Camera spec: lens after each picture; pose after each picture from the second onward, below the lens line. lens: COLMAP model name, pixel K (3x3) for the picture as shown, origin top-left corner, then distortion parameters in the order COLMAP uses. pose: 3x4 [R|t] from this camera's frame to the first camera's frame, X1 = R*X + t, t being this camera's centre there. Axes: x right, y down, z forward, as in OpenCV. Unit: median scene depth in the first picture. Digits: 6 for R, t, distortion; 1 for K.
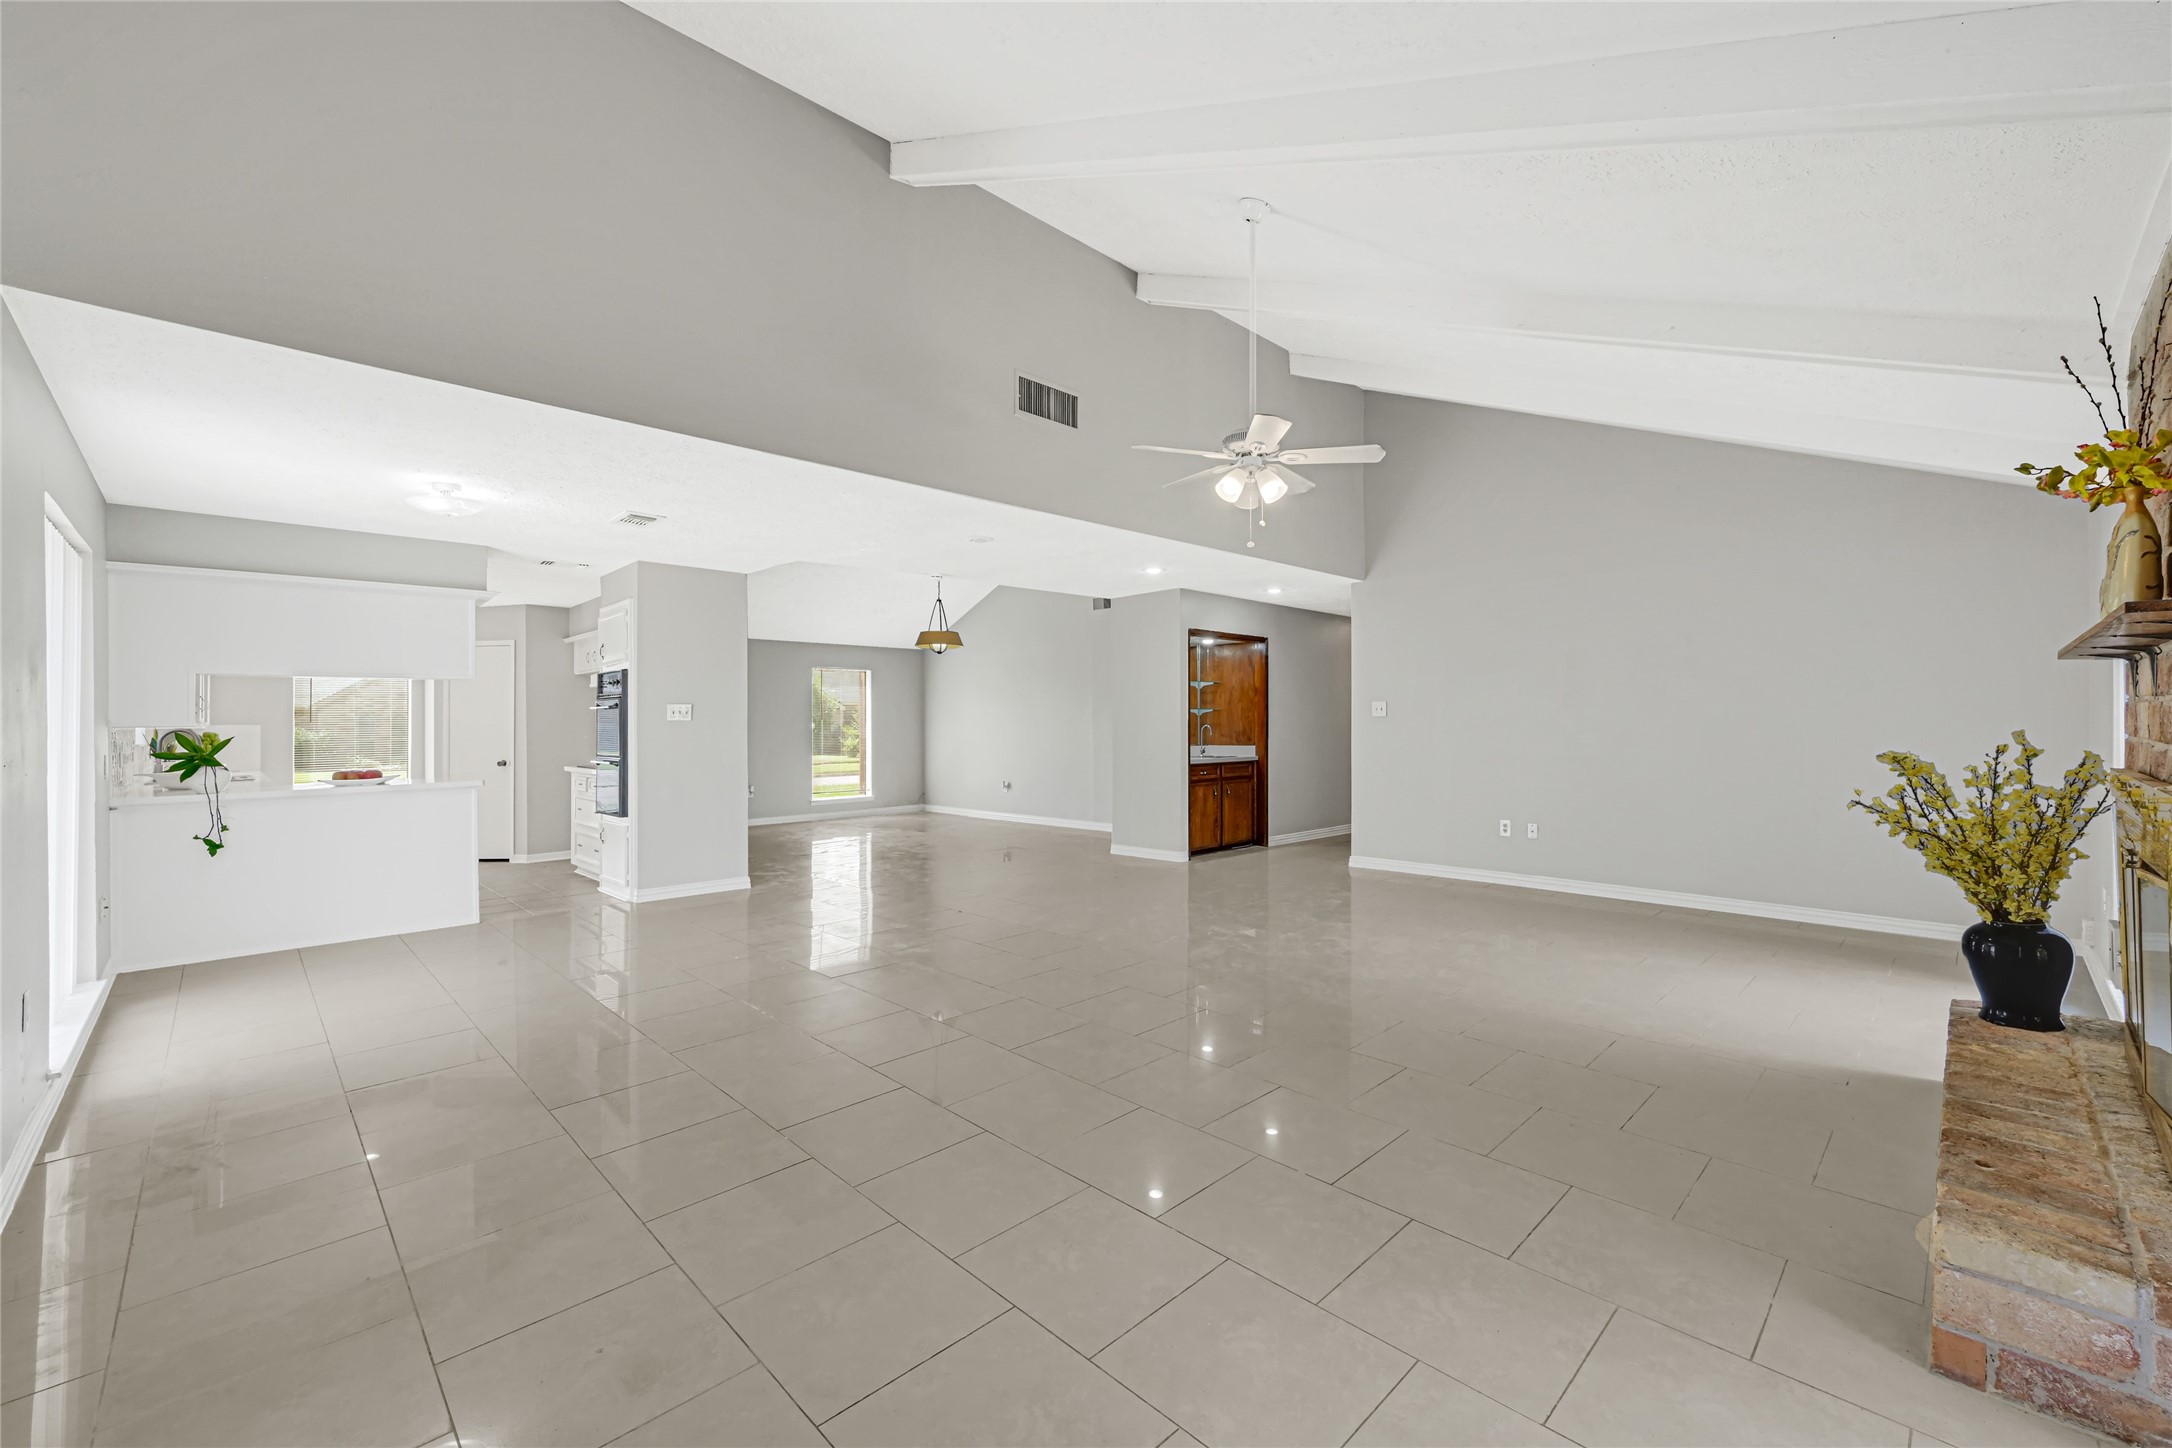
lens RADIAL K [[894.1, 0, 1096.5], [0, 894.1, 707.6], [0, 0, 1]] dist [0.003193, -0.000057]
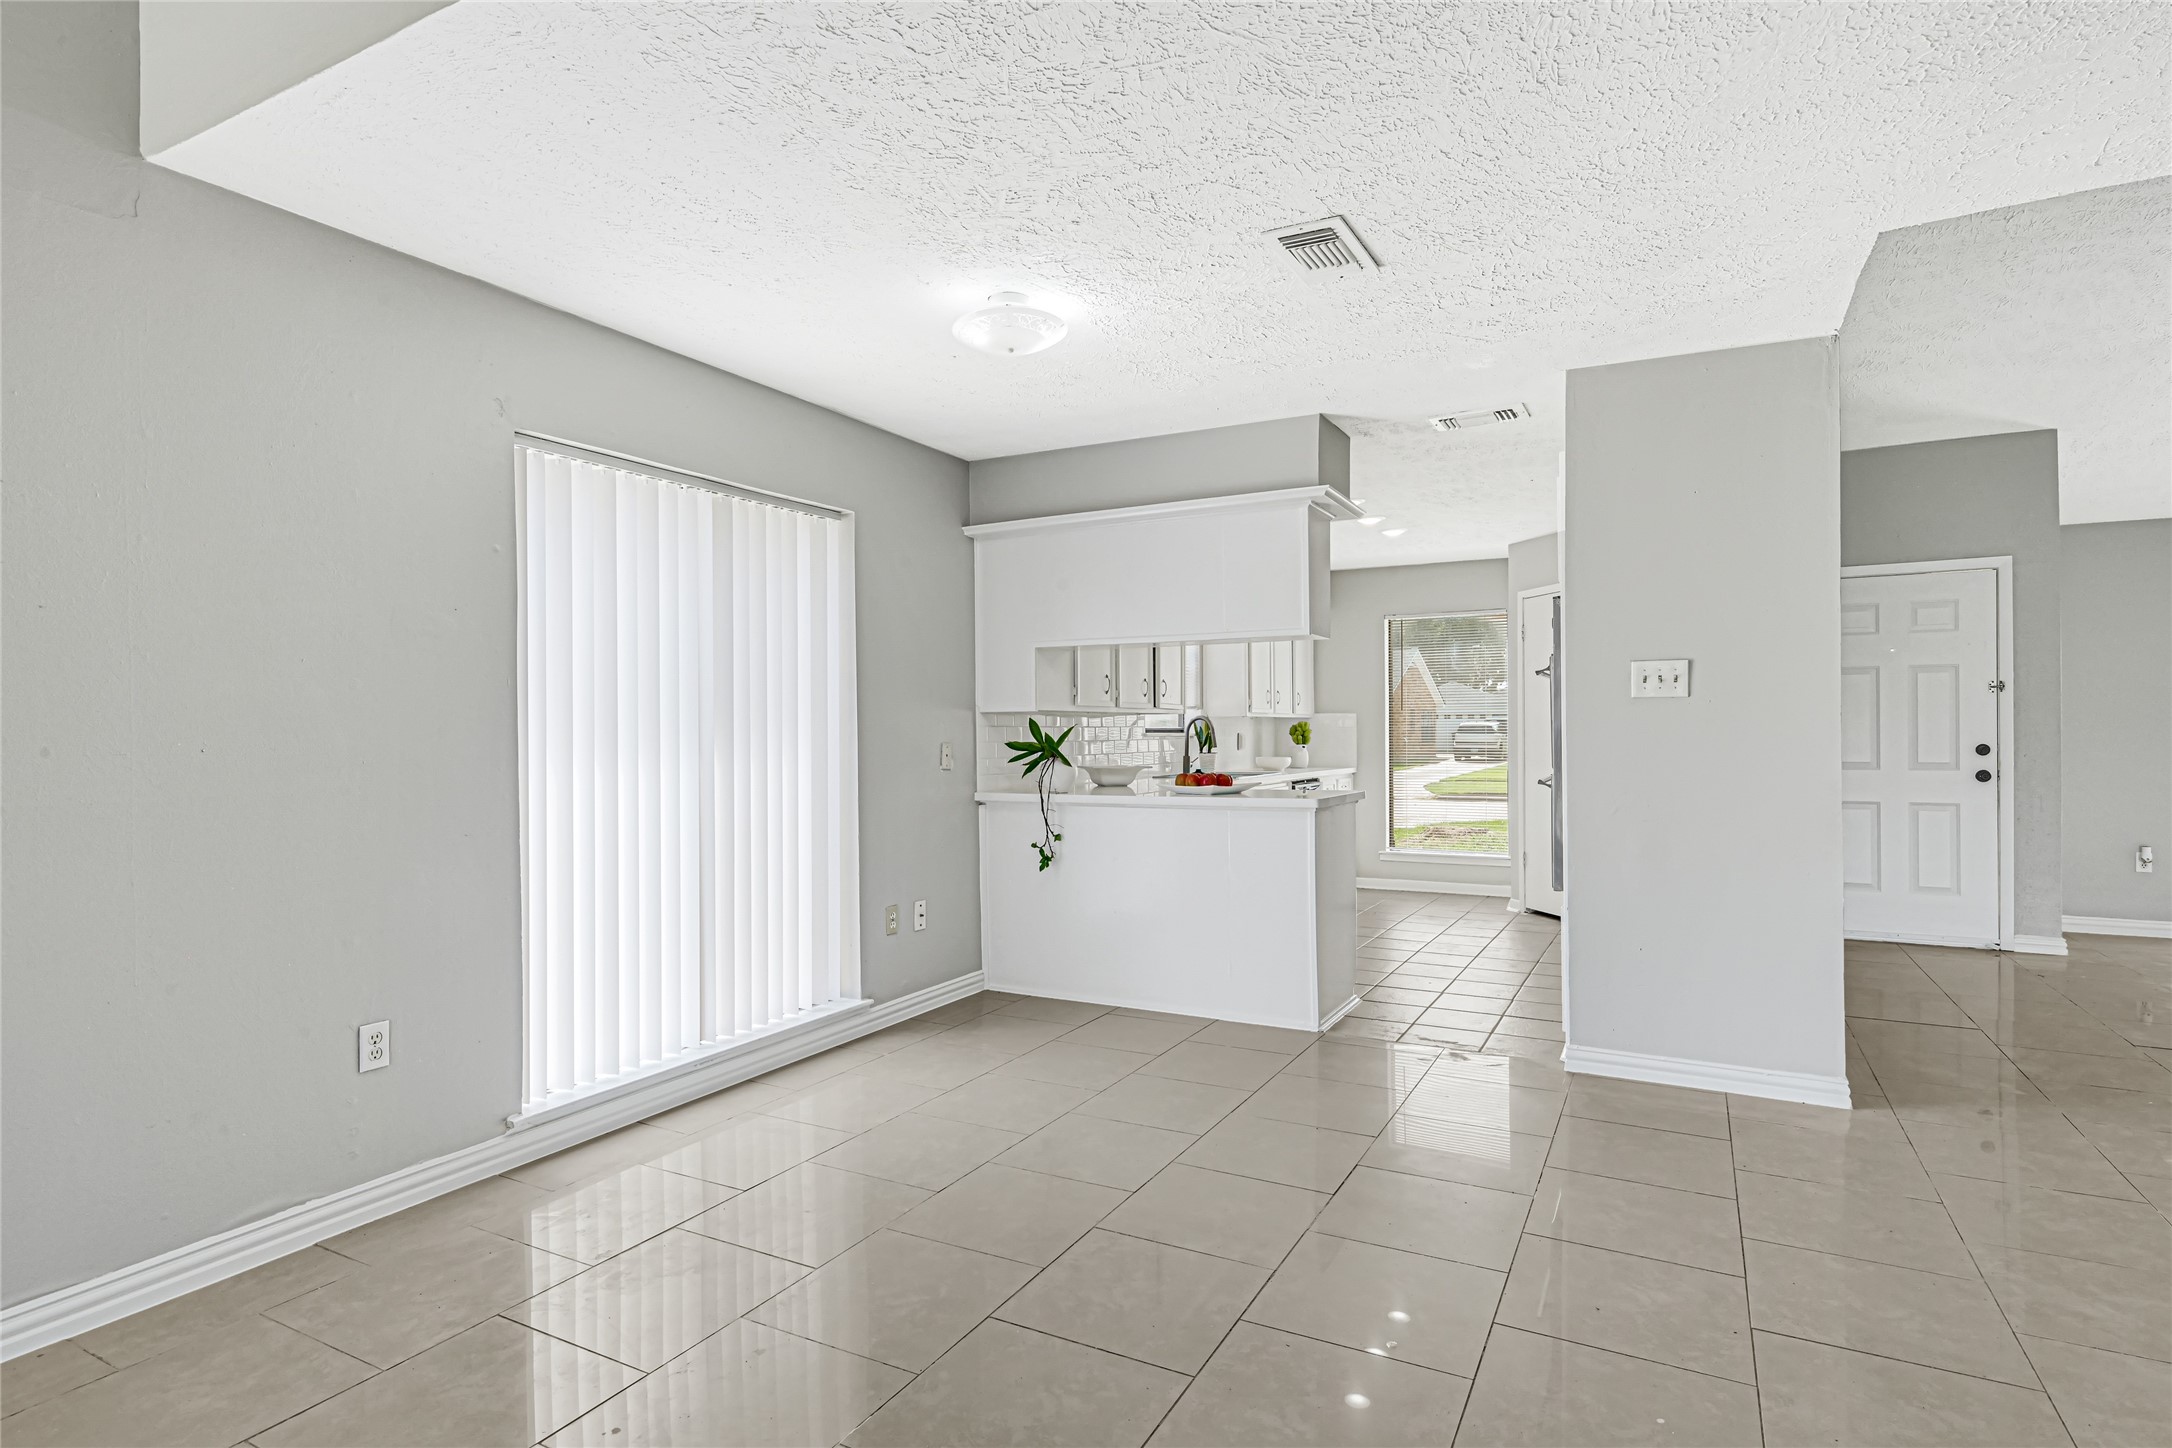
lens RADIAL K [[1122.8, 0, 1091.3], [0, 1122.8, 724.3], [0, 0, 1]] dist [-0.006108, -0.003337]
pose [[0.272870, 0.003404, -0.962045, 0.002866], [0.017271, 0.999815, 0.008436, 0.010376], [0.961896, -0.018917, 0.272760, 0.314467]]
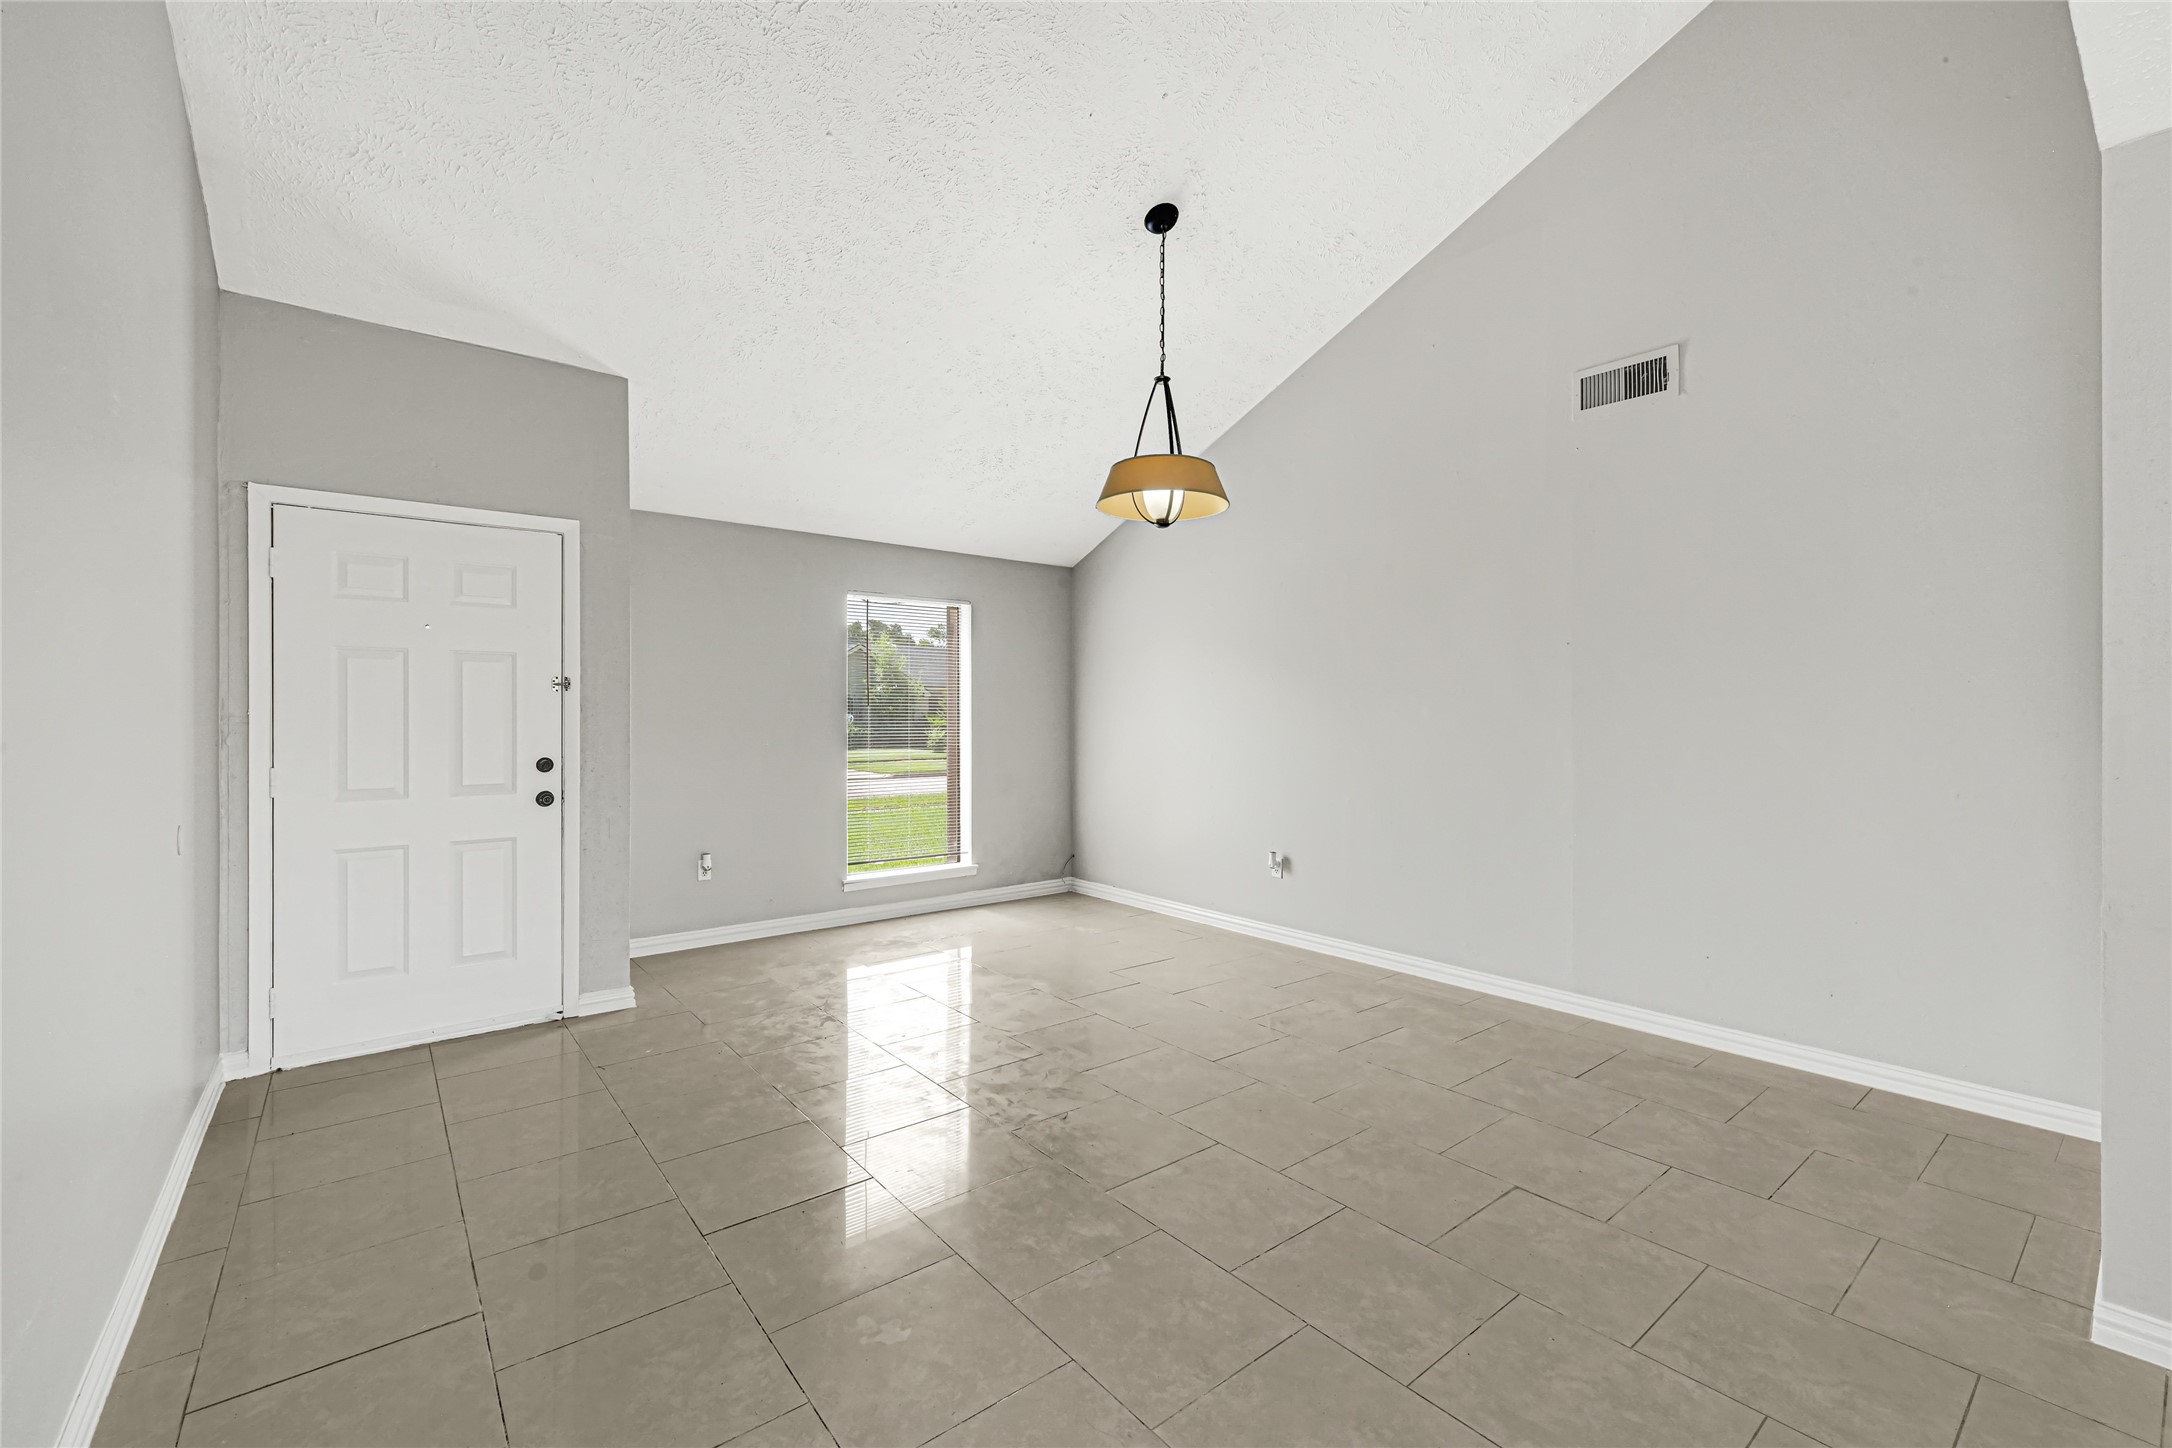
lens RADIAL K [[894.1, 0, 1076.5], [0, 894.1, 718.1], [0, 0, 1]] dist [0.003193, -0.000057]
pose [[0.993305, 0.009266, -0.115147, -0.140956], [-0.006609, 0.999703, 0.023437, 0.008297], [0.115330, -0.022519, 0.993072, 0.533675]]
